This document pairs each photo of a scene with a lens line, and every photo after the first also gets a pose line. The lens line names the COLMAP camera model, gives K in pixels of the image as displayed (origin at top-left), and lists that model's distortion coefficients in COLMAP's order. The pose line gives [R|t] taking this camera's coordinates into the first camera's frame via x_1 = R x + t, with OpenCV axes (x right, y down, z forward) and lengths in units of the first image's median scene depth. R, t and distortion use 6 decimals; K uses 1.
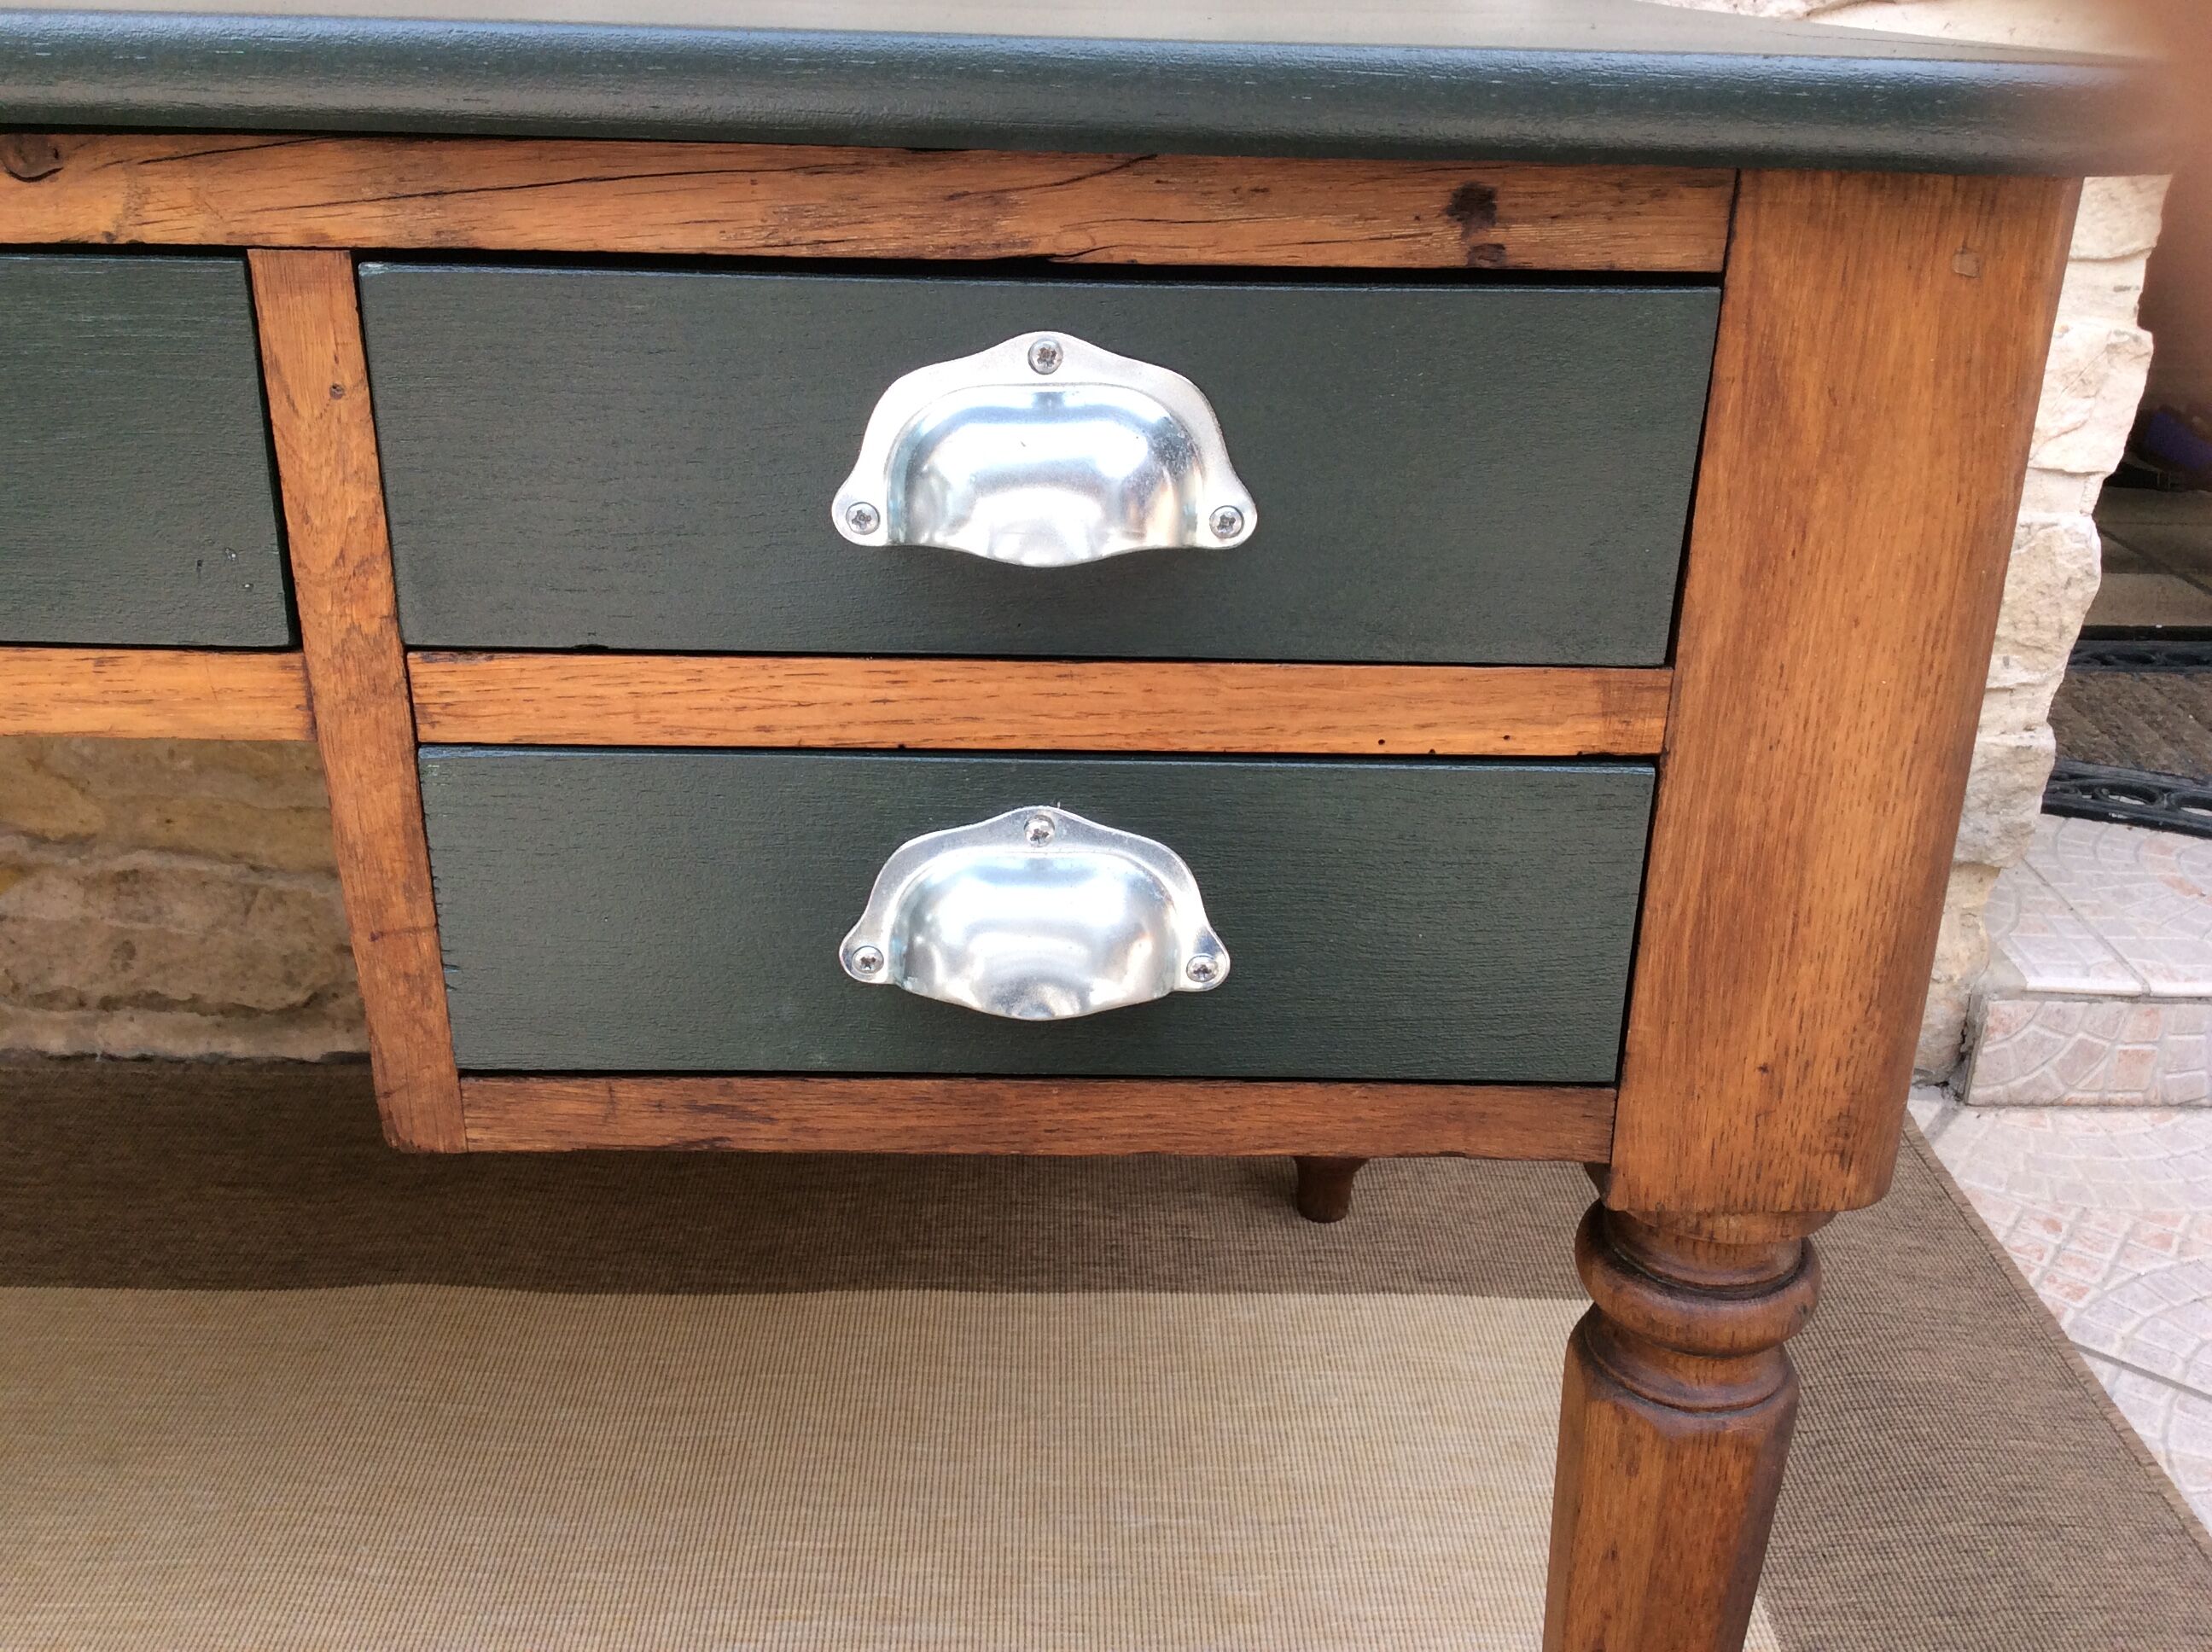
lens RADIAL K [[2056.8, 0, 1099.9], [0, 2056.8, 811.8], [0, 0, 1]] dist [0.011631, 0.000000]
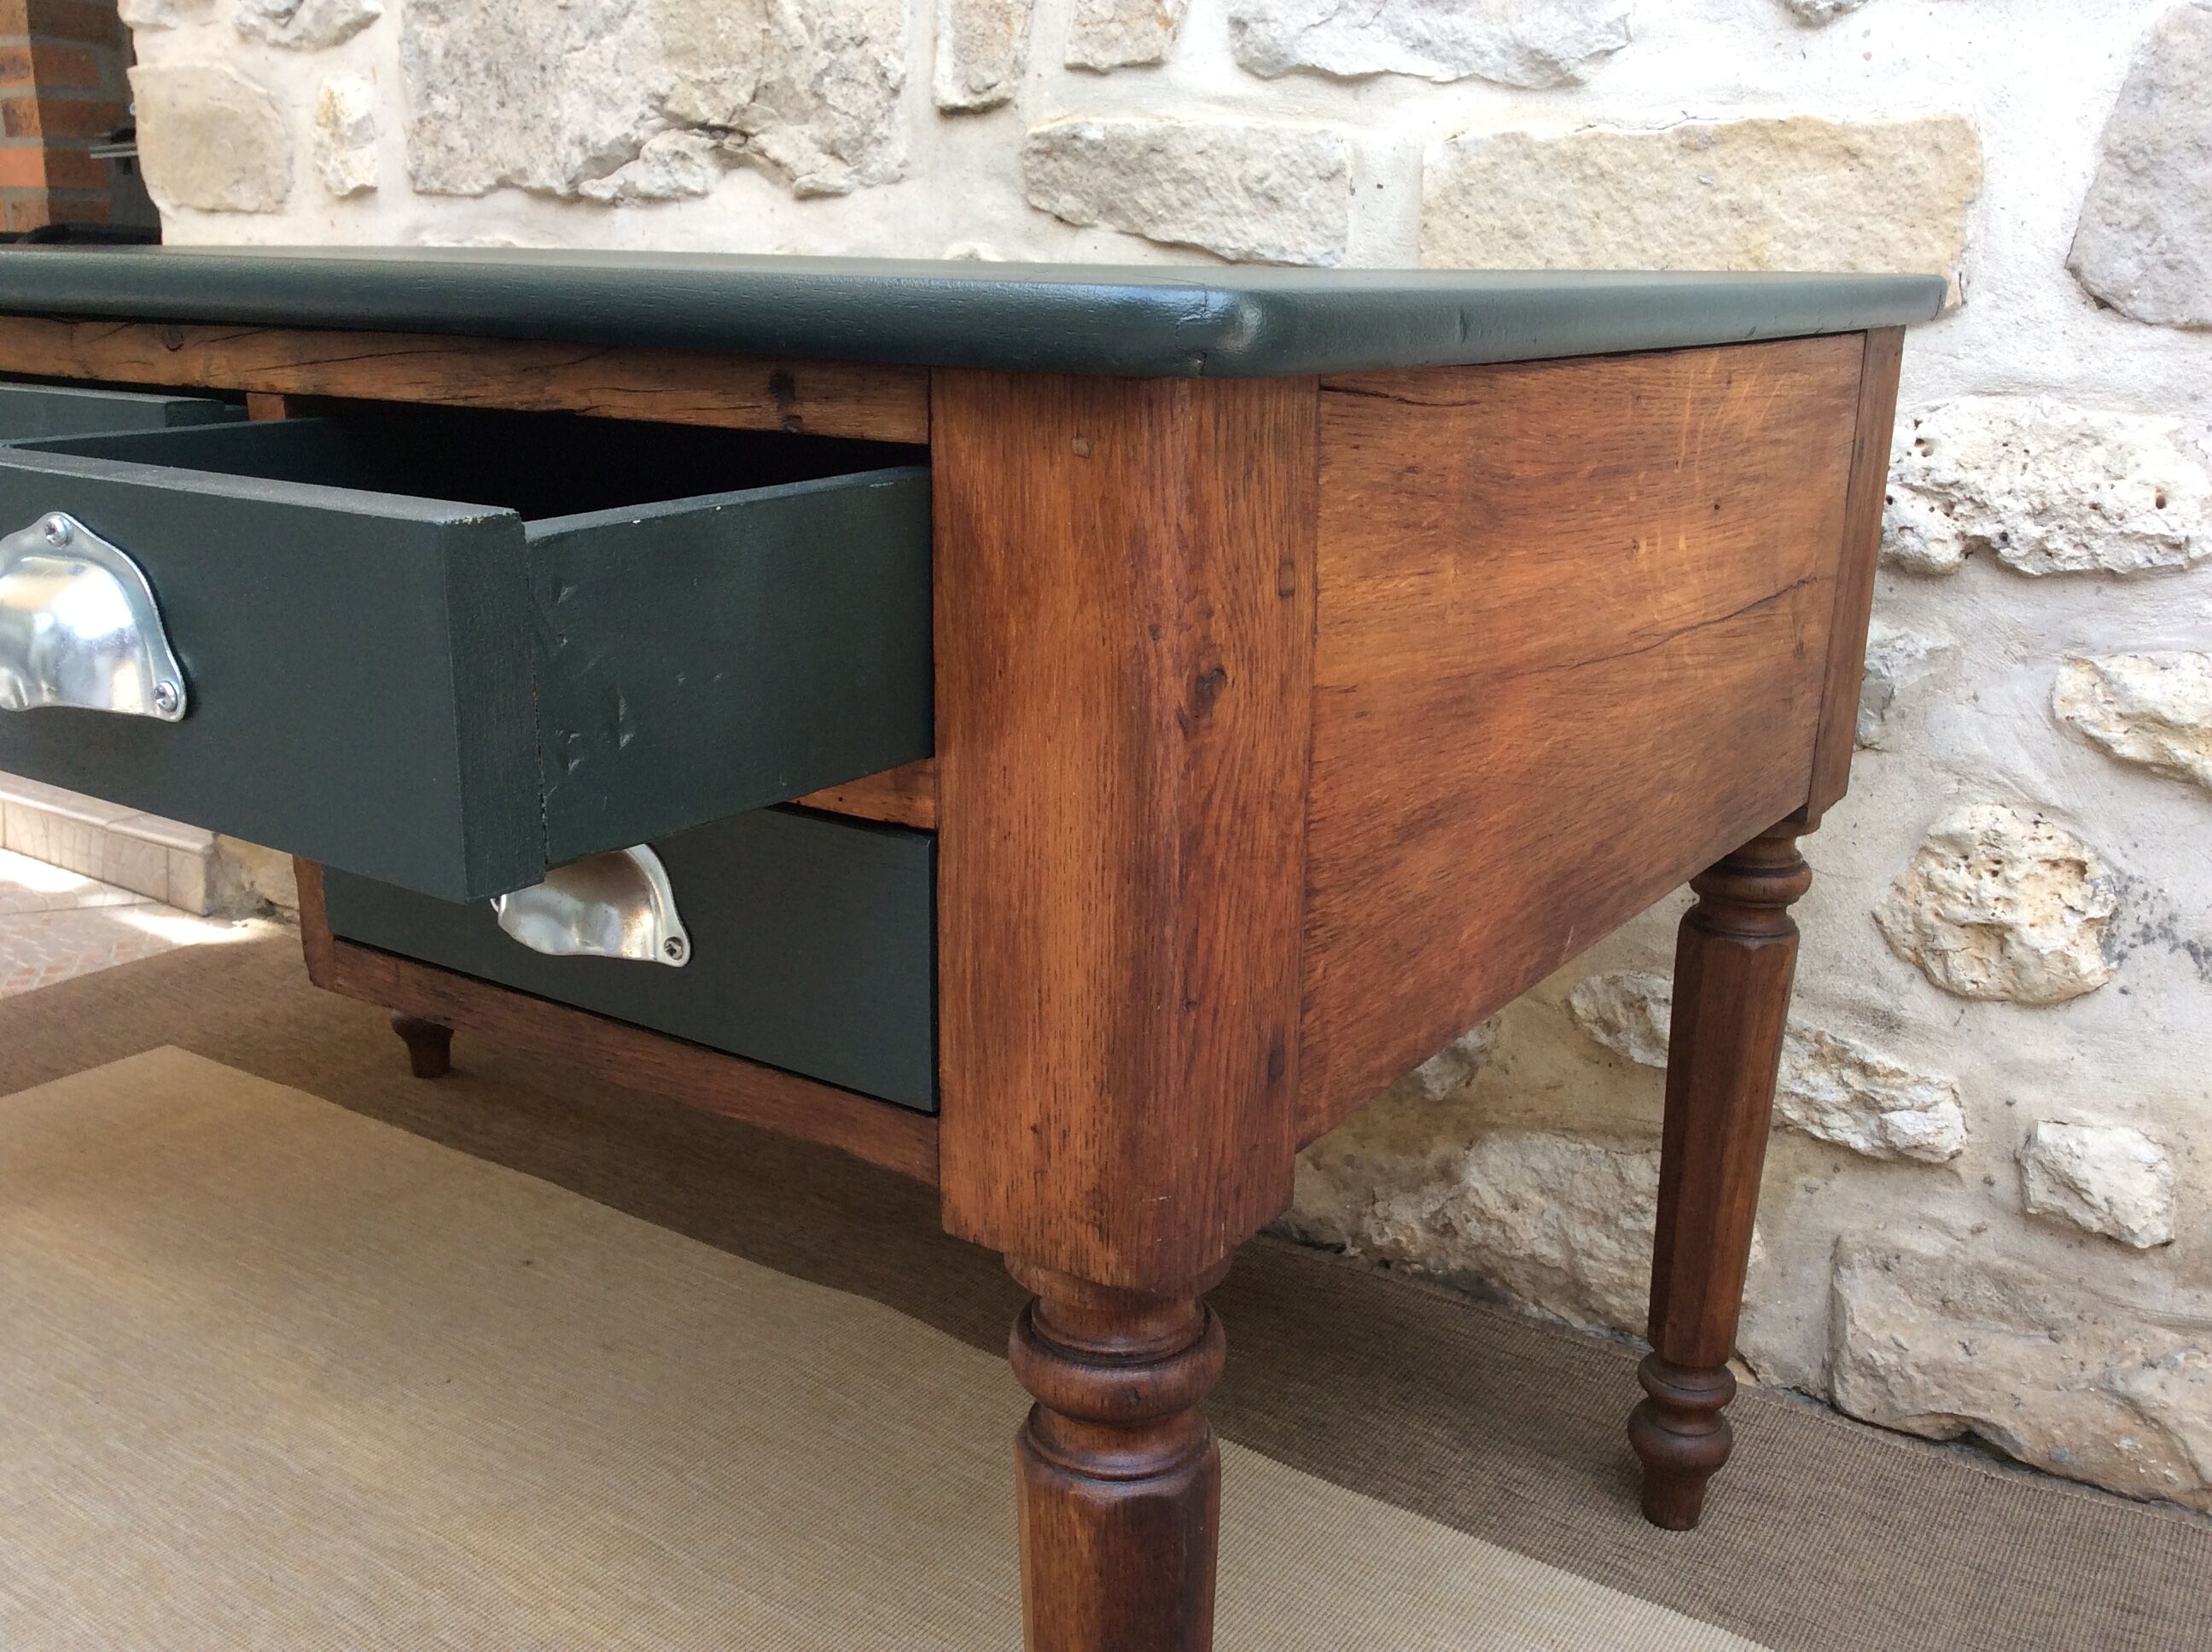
lens RADIAL K [[2056.8, 0, 1123.3], [0, 2056.8, 811.1], [0, 0, 1]] dist [0.011631, 0.000000]
pose [[0.827640, 0.141129, -0.543225, 1.026357], [-0.222177, 0.971189, -0.086189, 0.041791], [0.515411, 0.192026, 0.835151, 0.024603]]
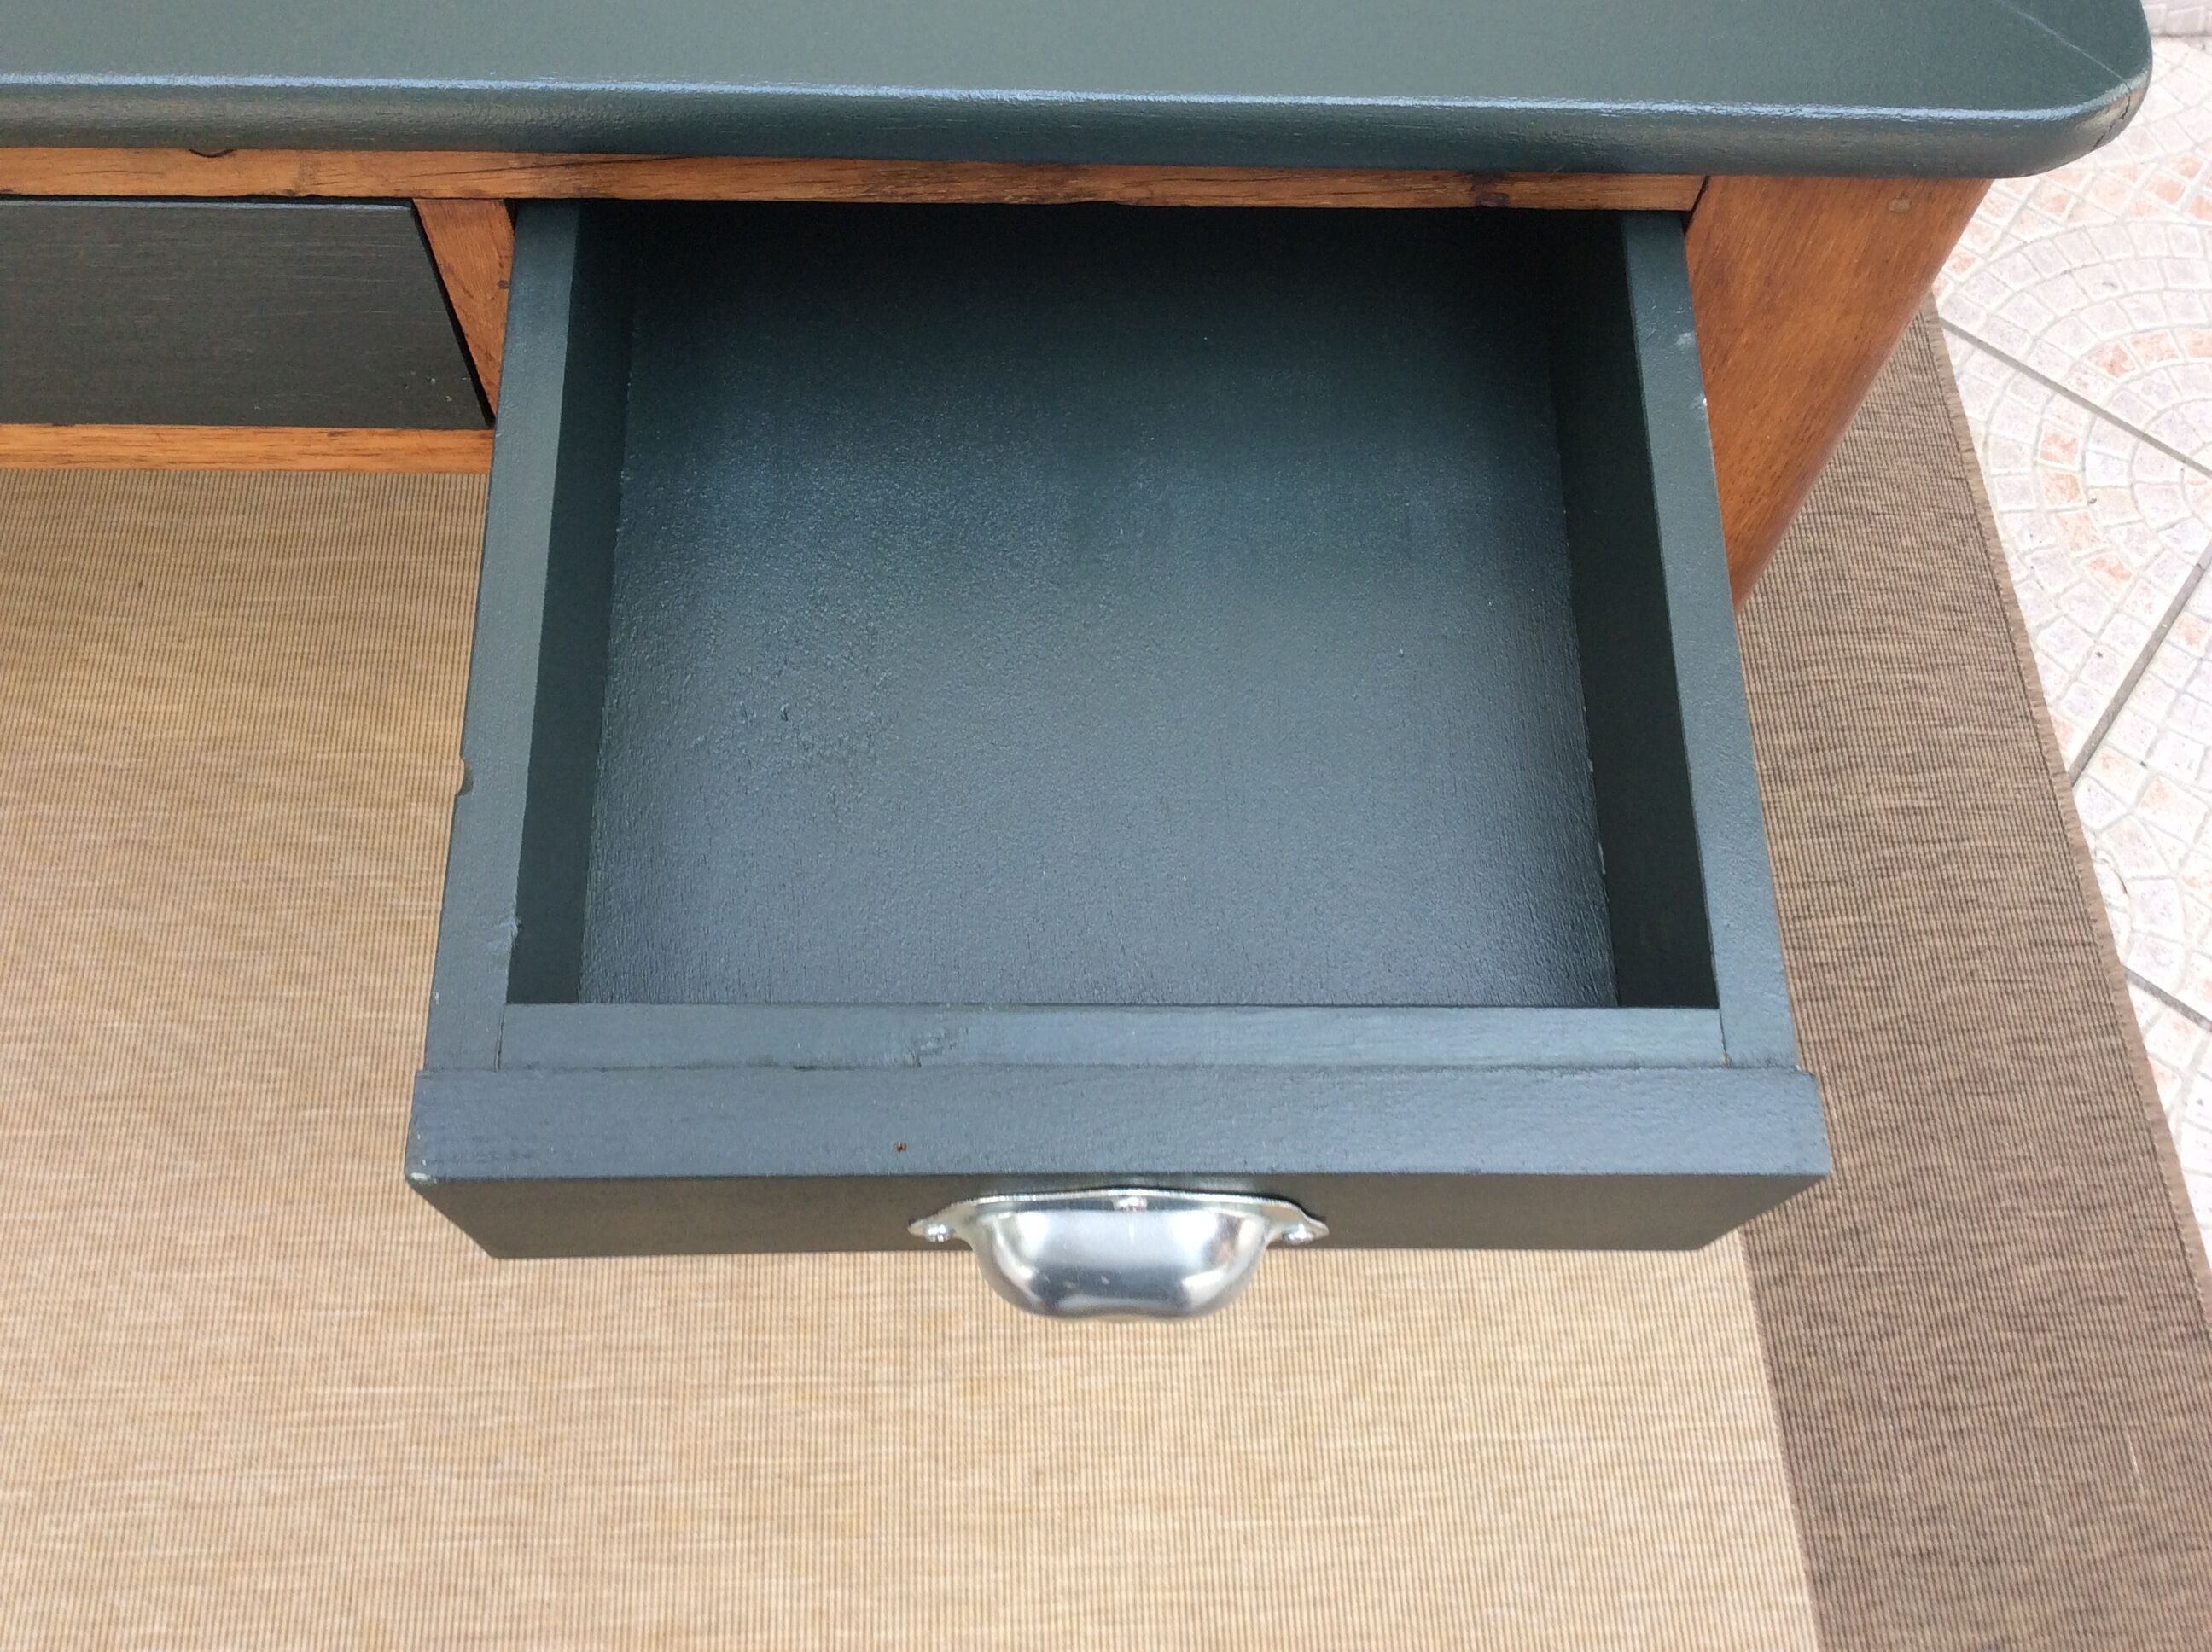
lens RADIAL K [[2056.8, 0, 1099.7], [0, 2056.8, 823.7], [0, 0, 1]] dist [0.011631, 0.000000]
pose [[0.999741, -0.006988, 0.021649, -0.053487], [-0.008837, 0.757617, 0.652639, -0.681170], [-0.020963, -0.652662, 0.757360, -0.089760]]
